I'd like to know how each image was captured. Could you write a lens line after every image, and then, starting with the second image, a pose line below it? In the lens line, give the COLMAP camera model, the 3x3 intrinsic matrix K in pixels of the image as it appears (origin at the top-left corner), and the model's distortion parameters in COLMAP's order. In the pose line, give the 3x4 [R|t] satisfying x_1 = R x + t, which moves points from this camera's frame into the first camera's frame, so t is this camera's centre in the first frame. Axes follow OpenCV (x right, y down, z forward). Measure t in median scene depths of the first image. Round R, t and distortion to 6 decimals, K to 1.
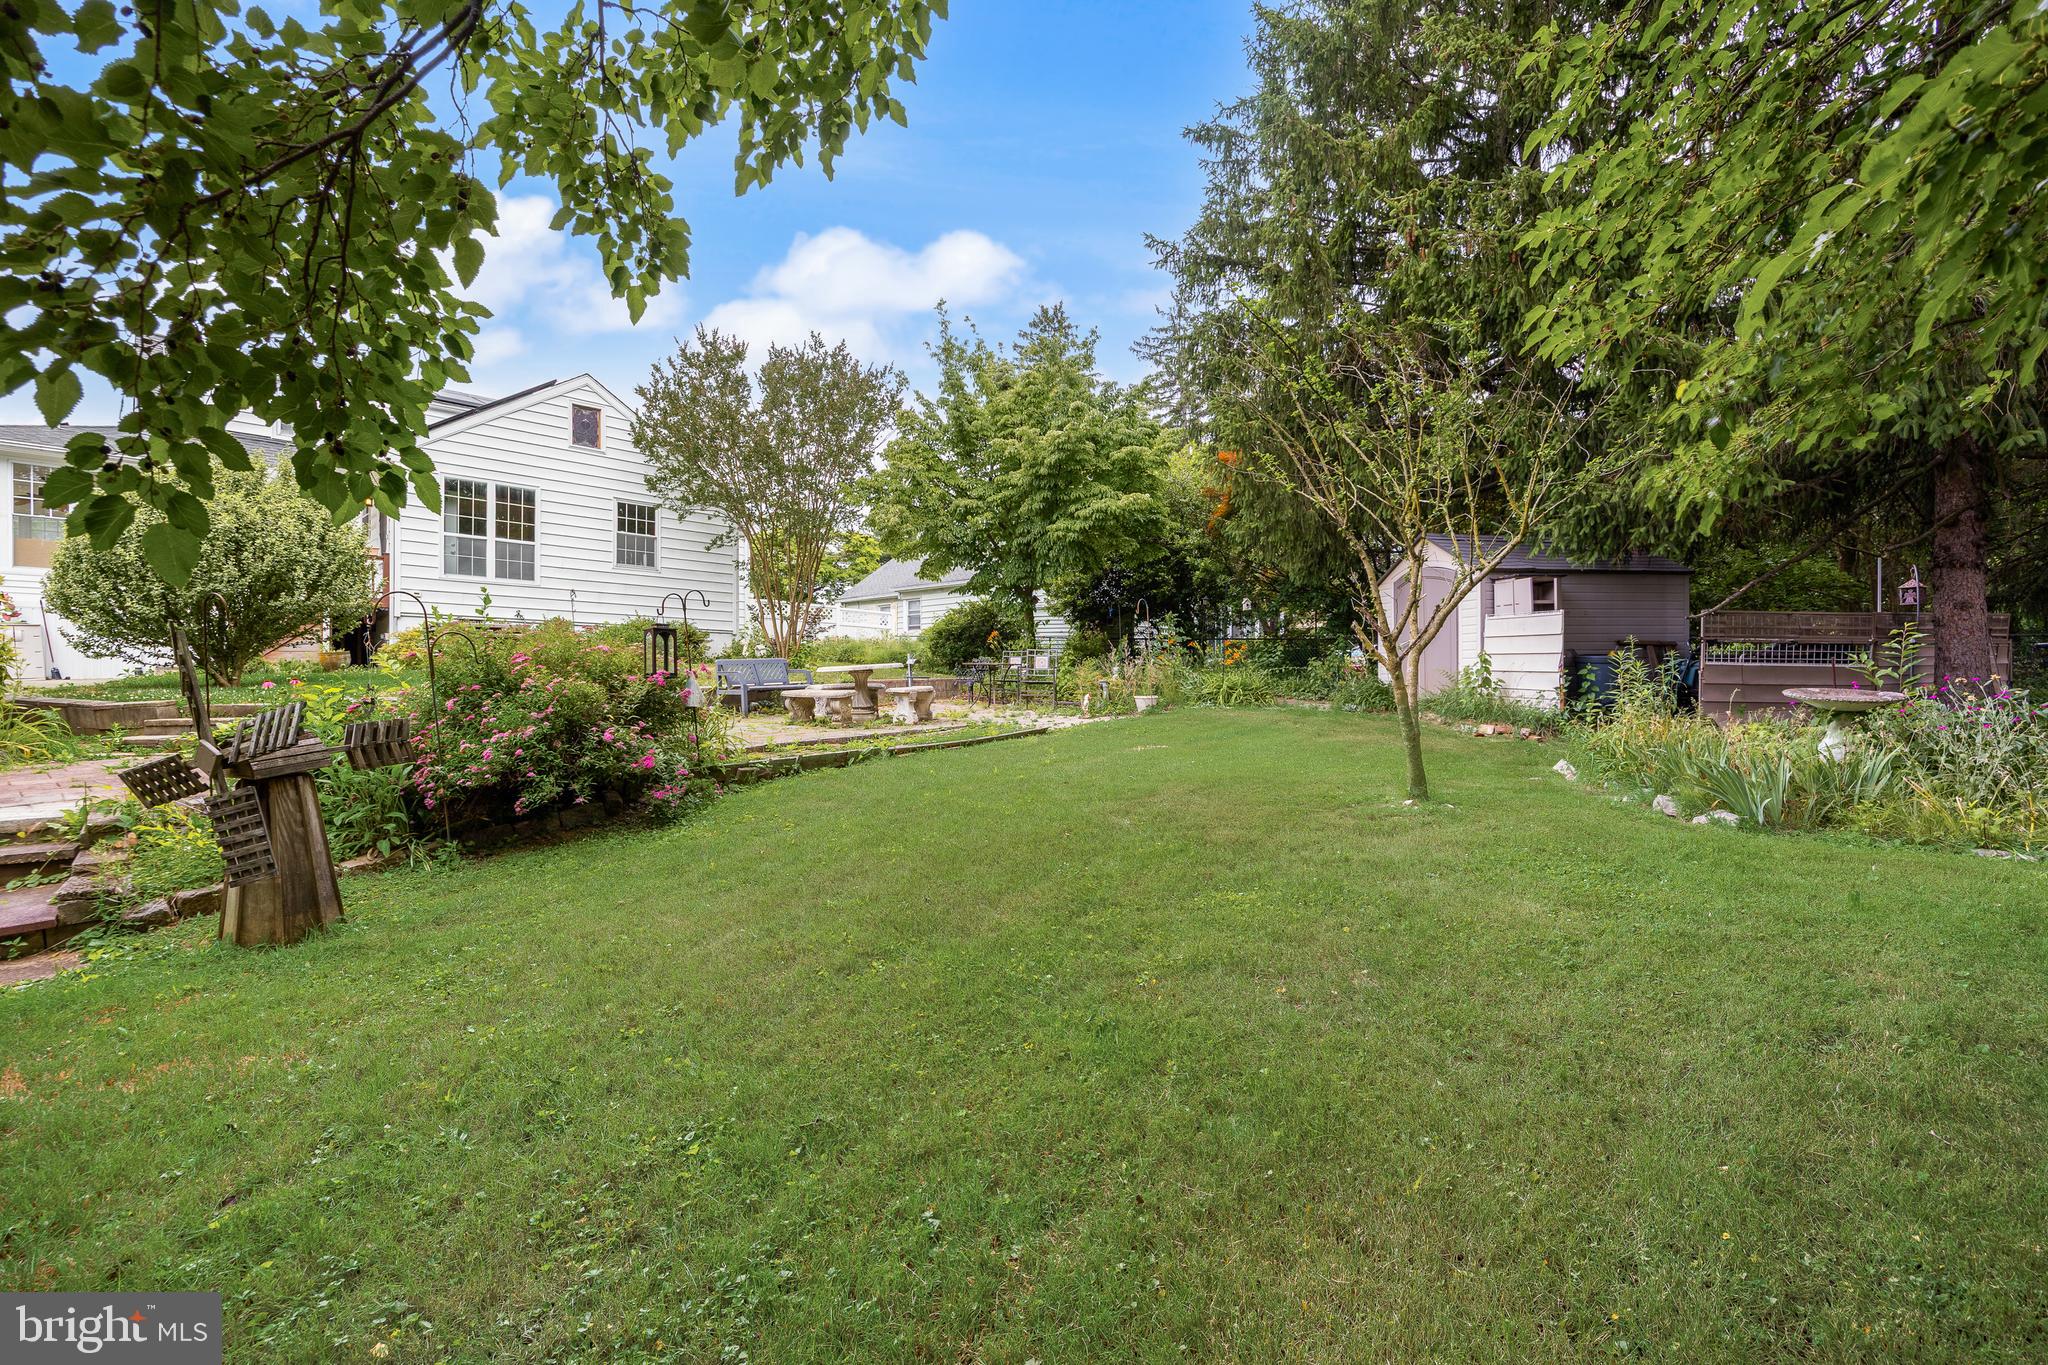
lens RADIAL K [[933.3, 0, 1023.9], [0, 933.3, 681.0], [0, 0, 1]] dist [-0.000241, -0.000023]
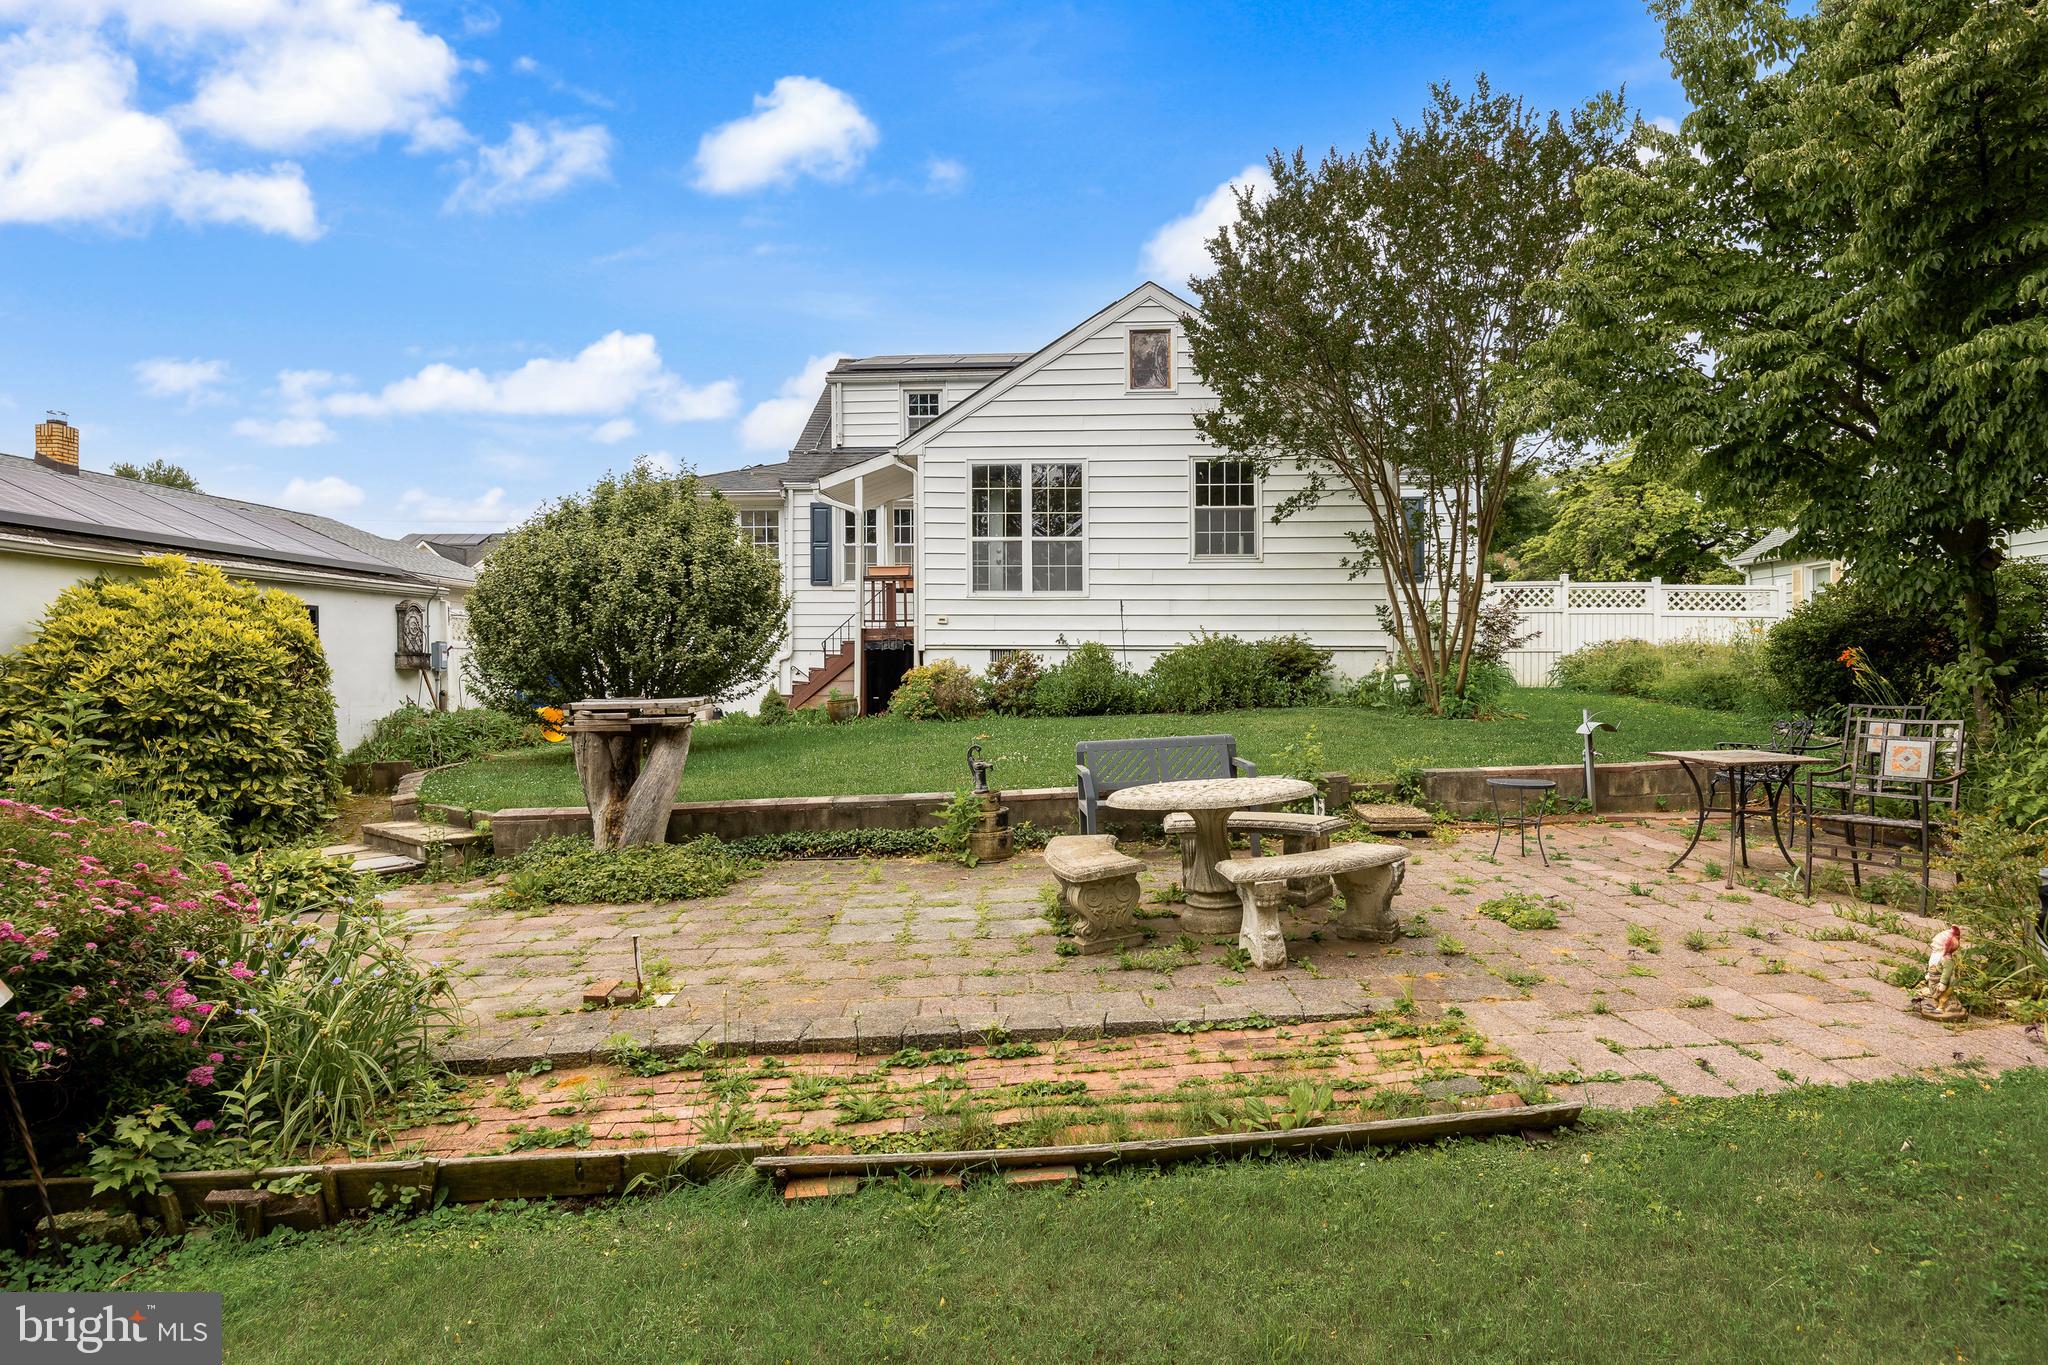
lens RADIAL K [[1126.5, 0, 1024.2], [0, 1126.5, 678.4], [0, 0, 1]] dist [0.000822, 0.000096]
pose [[0.654837, -0.003029, -0.755764, 0.096819], [0.008775, 0.999955, 0.003596, -0.041891], [0.755719, -0.008986, 0.654834, 0.385806]]
